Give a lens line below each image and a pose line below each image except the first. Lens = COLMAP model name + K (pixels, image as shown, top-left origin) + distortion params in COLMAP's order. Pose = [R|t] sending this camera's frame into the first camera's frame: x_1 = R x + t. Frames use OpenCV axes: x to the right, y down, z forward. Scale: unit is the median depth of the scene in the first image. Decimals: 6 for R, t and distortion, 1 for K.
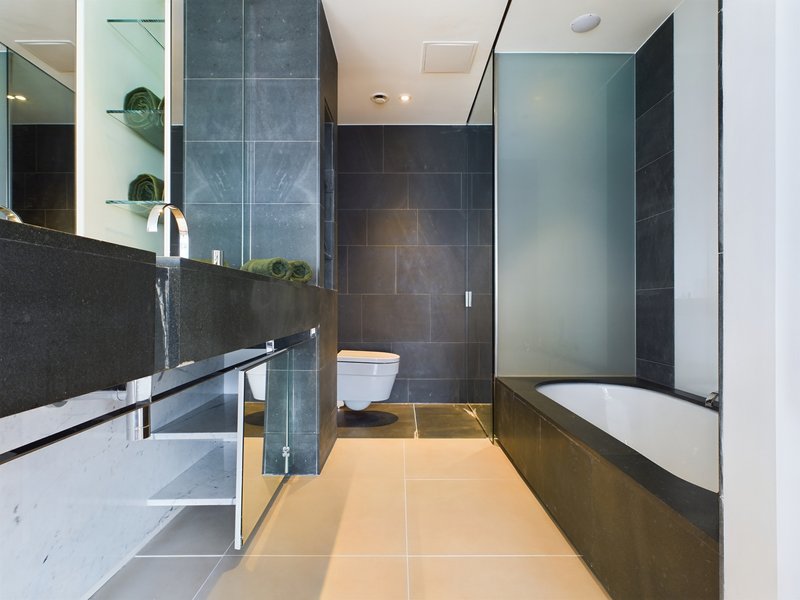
lens RADIAL K [[413.4, 0, 401.3], [0, 413.4, 303.3], [0, 0, 1]] dist [-0.006473, 0.002087]
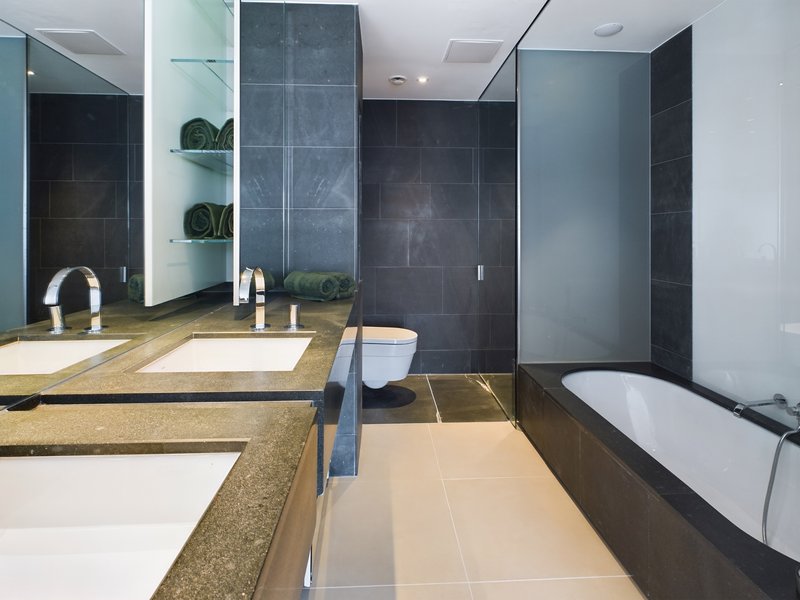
lens RADIAL K [[413.4, 0, 399.8], [0, 413.4, 233.0], [0, 0, 1]] dist [-0.006473, 0.002087]
pose [[0.999041, -0.000037, 0.043778, -0.115507], [0.000042, 1.000000, -0.000114, -0.152544], [-0.043778, 0.000115, 0.999041, -0.016710]]
